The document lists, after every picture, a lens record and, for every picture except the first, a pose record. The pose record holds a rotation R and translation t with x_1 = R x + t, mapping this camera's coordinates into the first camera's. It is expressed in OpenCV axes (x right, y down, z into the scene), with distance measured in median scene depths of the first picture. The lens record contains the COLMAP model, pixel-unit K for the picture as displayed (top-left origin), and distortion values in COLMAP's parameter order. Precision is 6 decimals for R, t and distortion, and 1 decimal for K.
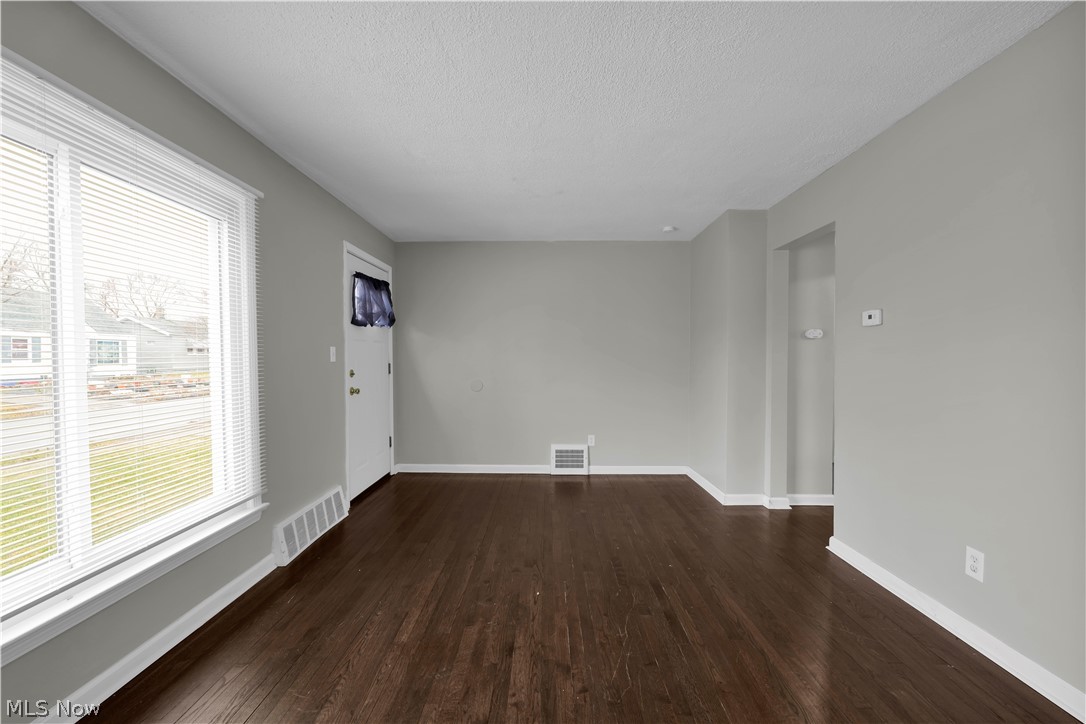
lens RADIAL K [[442.0, 0, 541.0], [0, 442.0, 358.2], [0, 0, 1]] dist [0.000442, 0.001168]
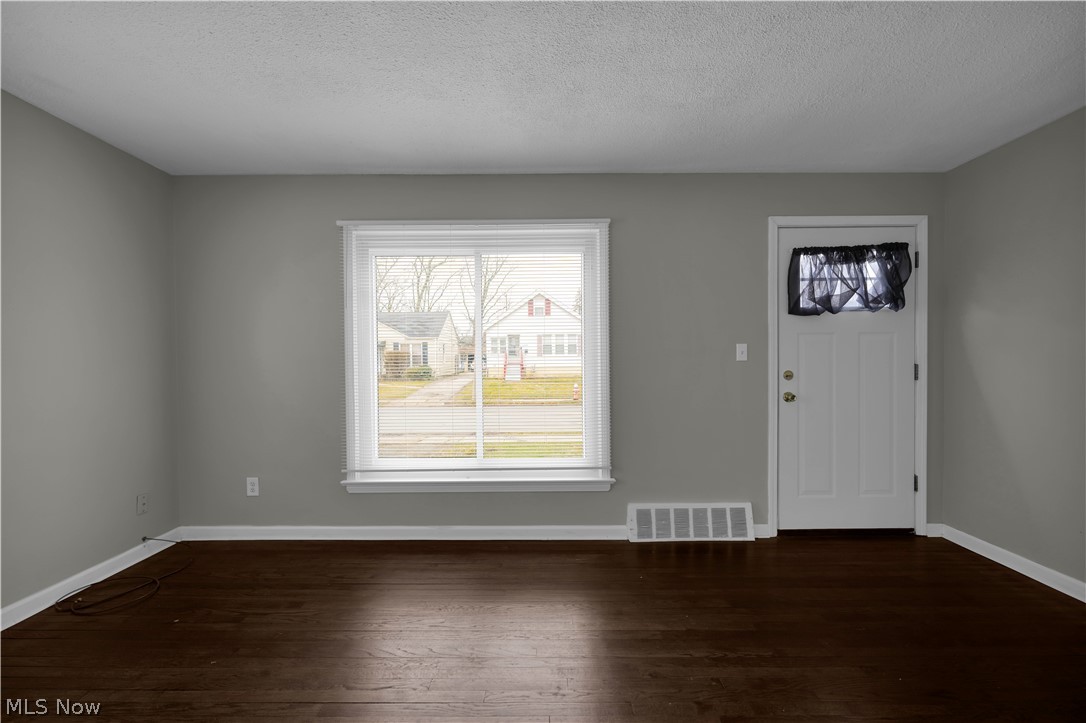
lens RADIAL K [[442.0, 0, 539.1], [0, 442.0, 361.1], [0, 0, 1]] dist [0.000442, 0.001168]
pose [[0.016870, 0.011624, -0.999790, 0.529854], [-0.001000, 0.999932, 0.011609, -0.001404], [0.999857, 0.000804, 0.016880, 0.744146]]
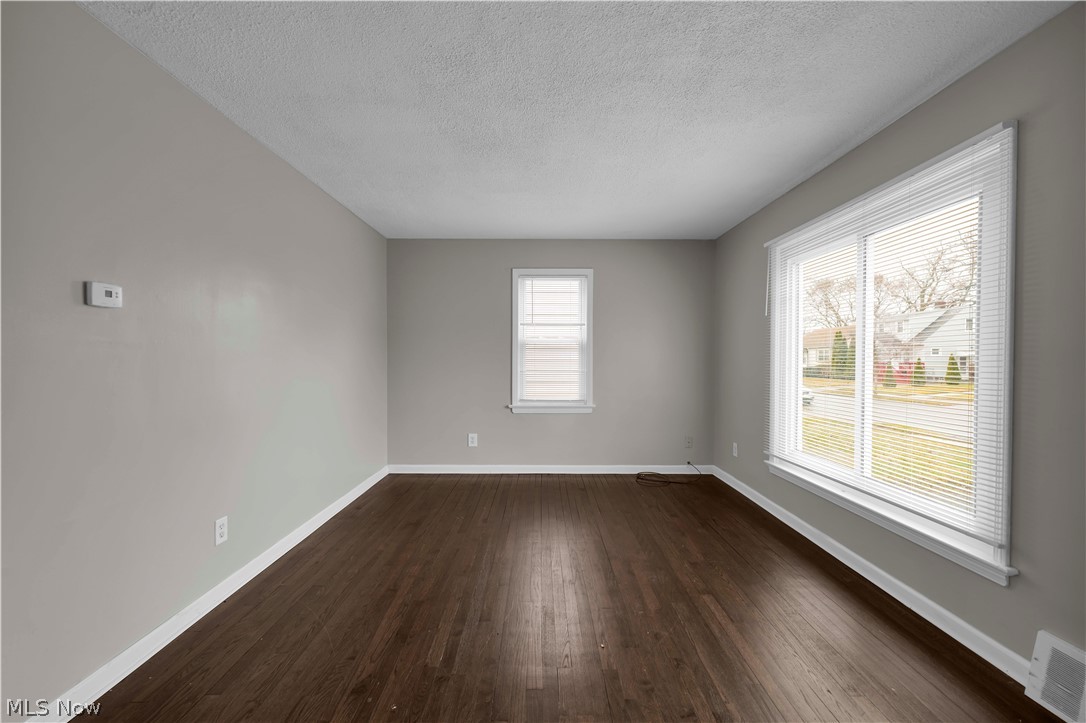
lens RADIAL K [[442.0, 0, 542.5], [0, 442.0, 361.1], [0, 0, 1]] dist [0.000442, 0.001168]
pose [[-0.999738, 0.000017, -0.022901, 0.108725], [-0.000249, 0.999933, 0.011595, -0.000837], [0.022900, 0.011598, -0.999670, 1.589015]]
